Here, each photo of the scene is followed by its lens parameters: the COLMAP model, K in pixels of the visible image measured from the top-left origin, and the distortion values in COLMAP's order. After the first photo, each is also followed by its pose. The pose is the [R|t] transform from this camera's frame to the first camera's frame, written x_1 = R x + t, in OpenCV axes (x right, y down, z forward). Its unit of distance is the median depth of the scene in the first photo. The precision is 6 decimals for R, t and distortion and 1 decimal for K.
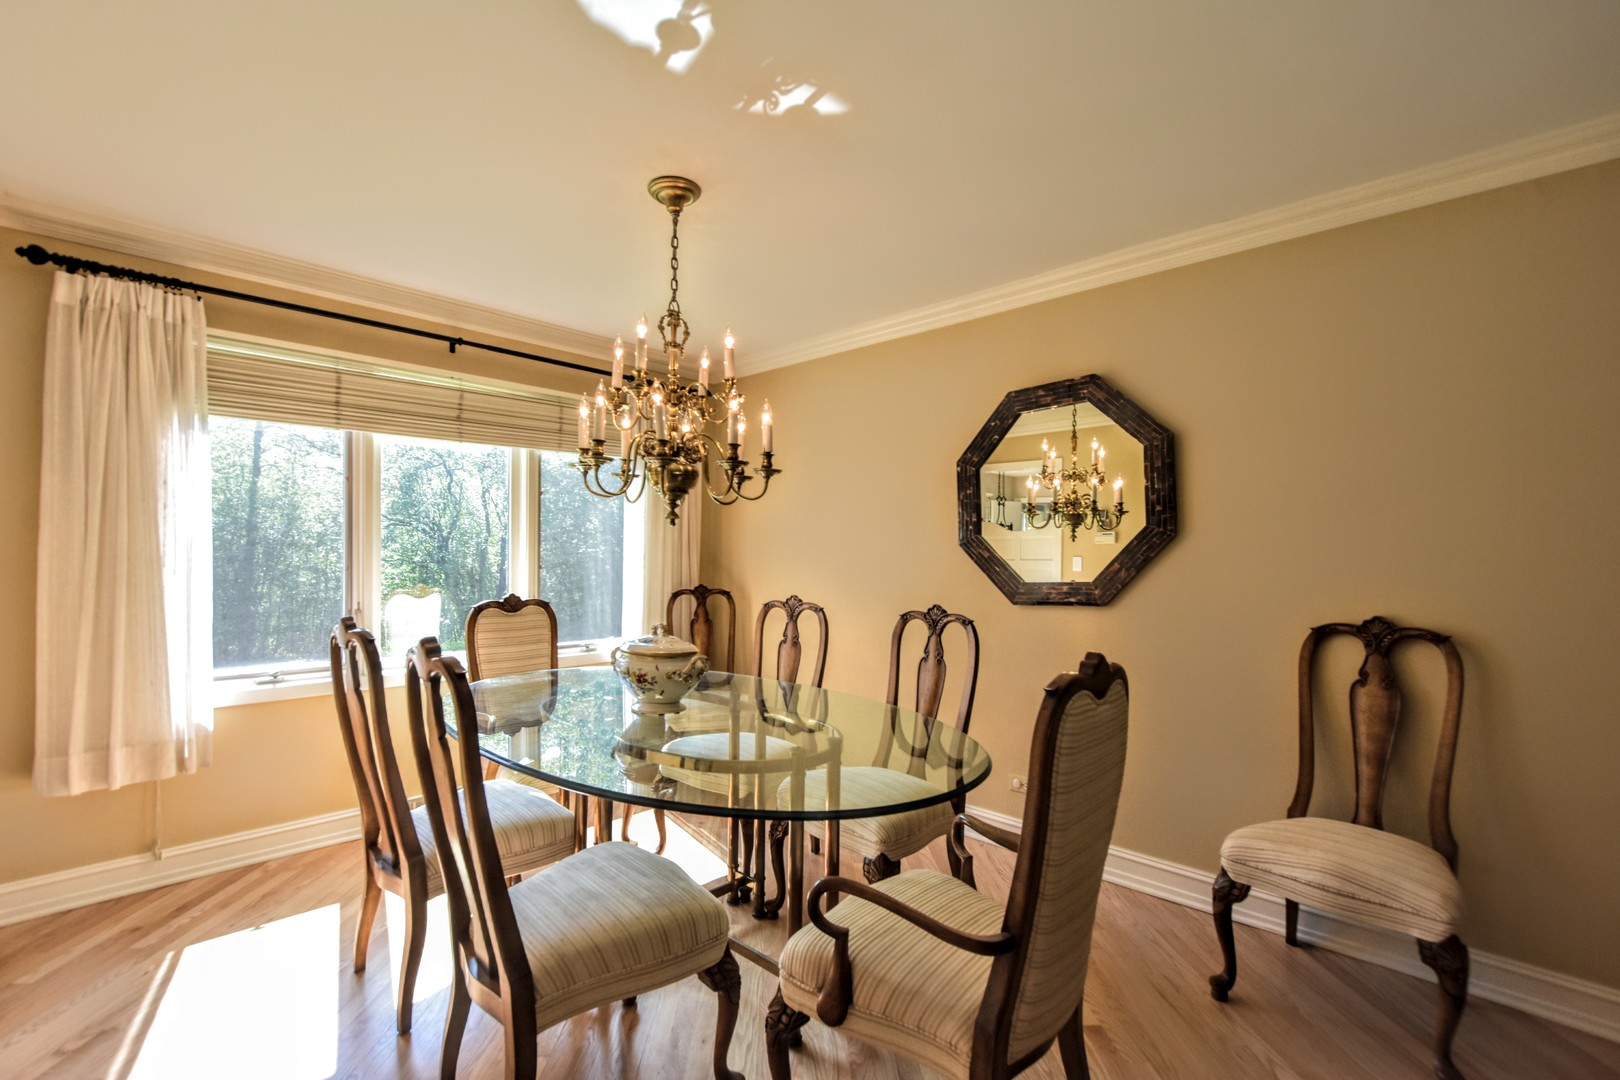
lens RADIAL K [[706.0, 0, 814.9], [0, 706.0, 545.0], [0, 0, 1]] dist [-0.002741, -0.000055]
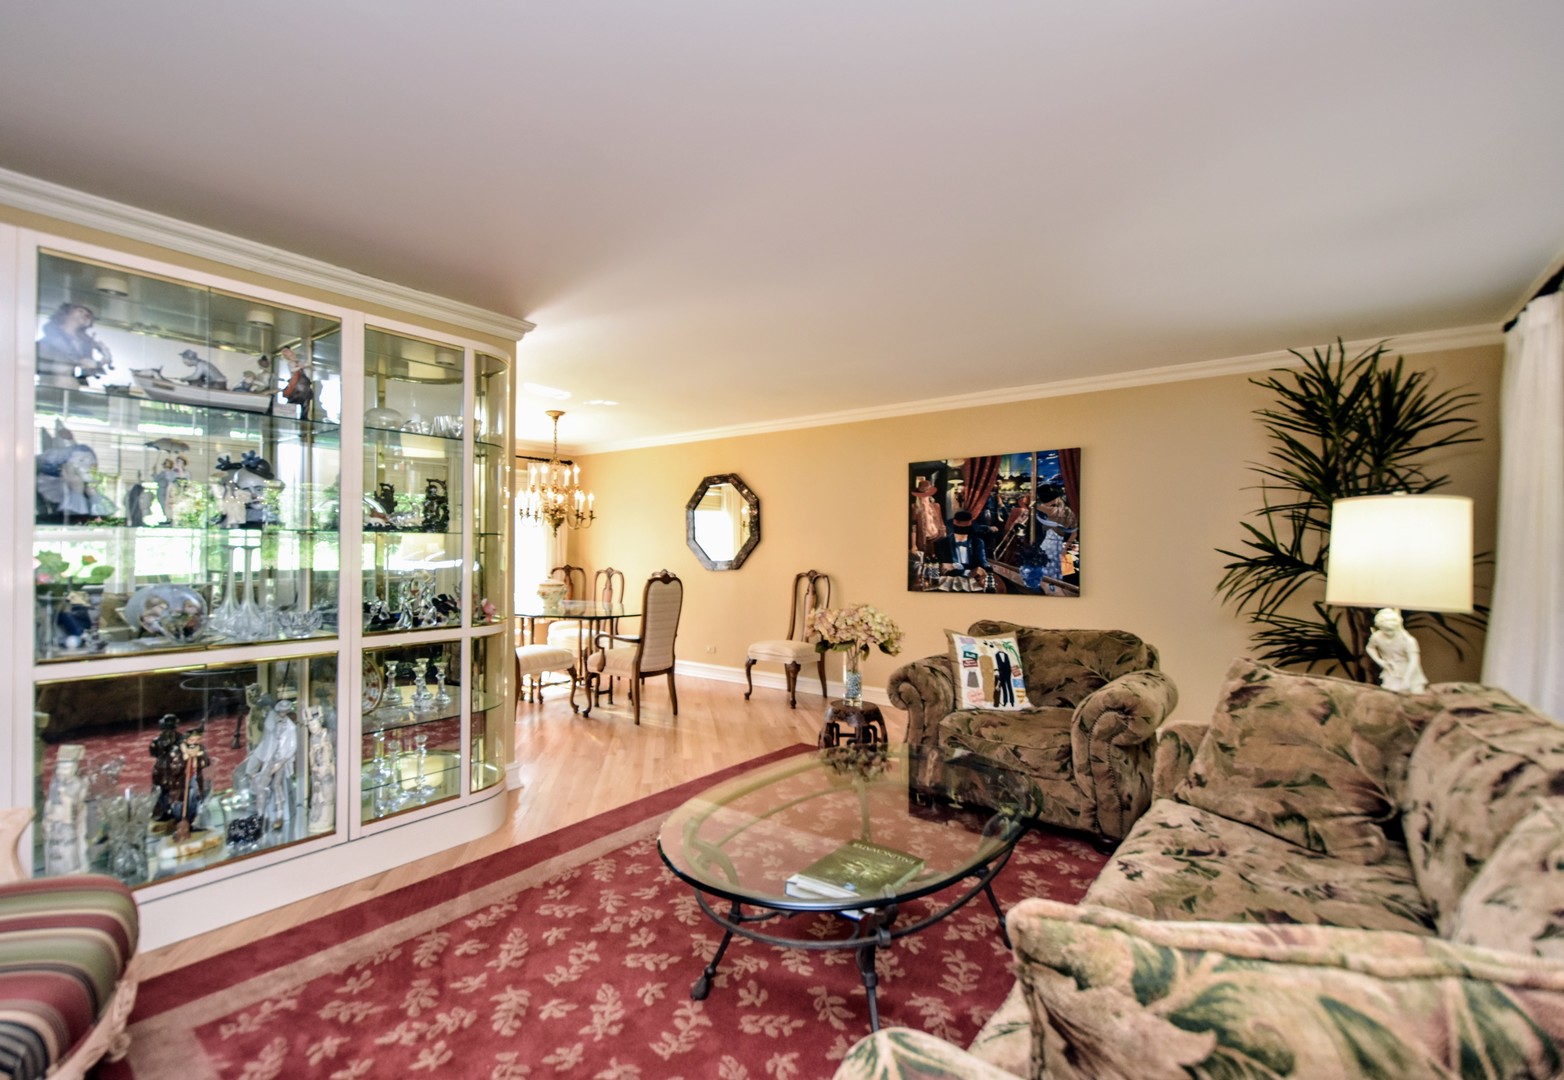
lens RADIAL K [[728.4, 0, 773.7], [0, 728.4, 544.1], [0, 0, 1]] dist [0.000157, 0.000011]
pose [[0.994186, -0.004332, 0.107589, 0.310994], [0.003680, 0.999974, 0.006259, -0.018556], [-0.107613, -0.005827, 0.994176, -1.756845]]
